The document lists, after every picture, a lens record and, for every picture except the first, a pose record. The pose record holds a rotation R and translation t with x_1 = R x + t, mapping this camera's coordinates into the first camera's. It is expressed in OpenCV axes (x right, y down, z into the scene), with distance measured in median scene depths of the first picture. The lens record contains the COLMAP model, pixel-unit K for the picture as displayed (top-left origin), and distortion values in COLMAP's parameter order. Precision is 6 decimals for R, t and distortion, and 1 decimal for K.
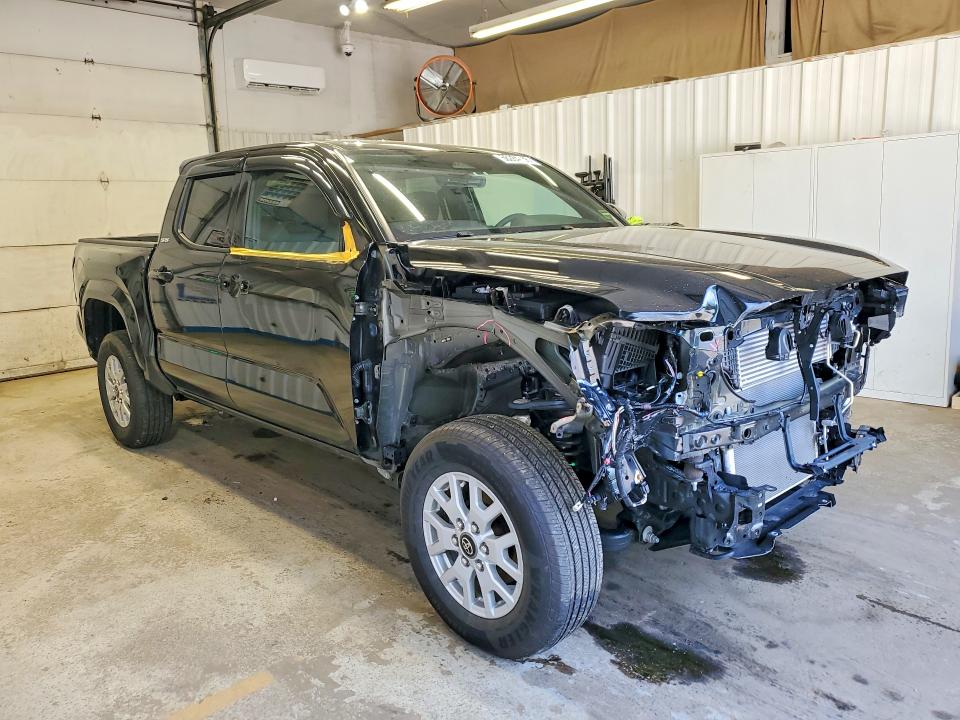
lens RADIAL K [[742.5, 0, 467.8], [0, 742.5, 338.4], [0, 0, 1]] dist [0.008244, 0.004179]
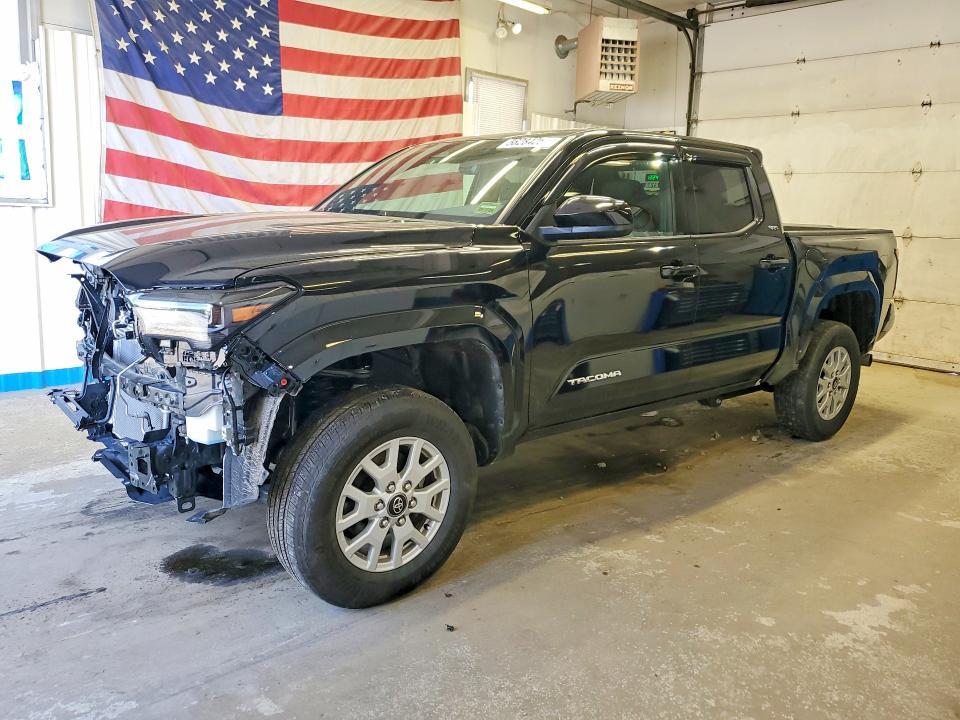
lens RADIAL K [[742.5, 0, 467.8], [0, 742.5, 338.4], [0, 0, 1]] dist [0.008244, 0.004179]
pose [[-0.026479, 0.205852, -0.978225, 1.433492], [-0.206146, 0.956410, 0.206841, -0.269372], [0.978163, 0.207134, 0.017110, 1.421578]]
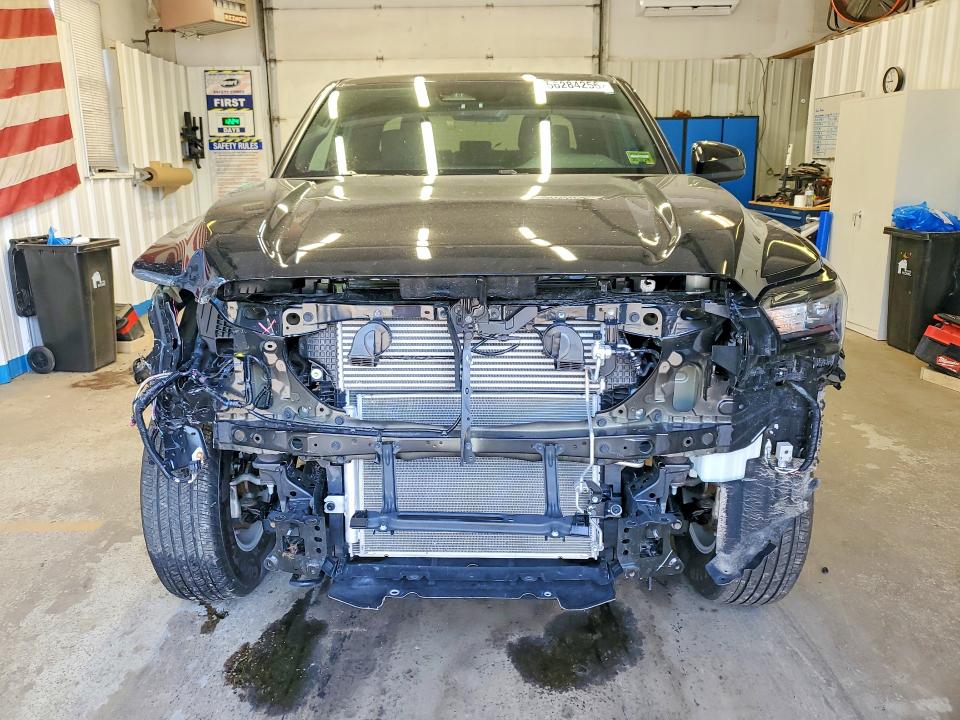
lens RADIAL K [[742.5, 0, 467.8], [0, 742.5, 338.4], [0, 0, 1]] dist [0.008244, 0.004179]
pose [[0.715738, 0.188565, -0.672430, 0.858716], [-0.129589, 0.981996, 0.137441, -0.093327], [0.686241, -0.011232, 0.727288, 0.475151]]
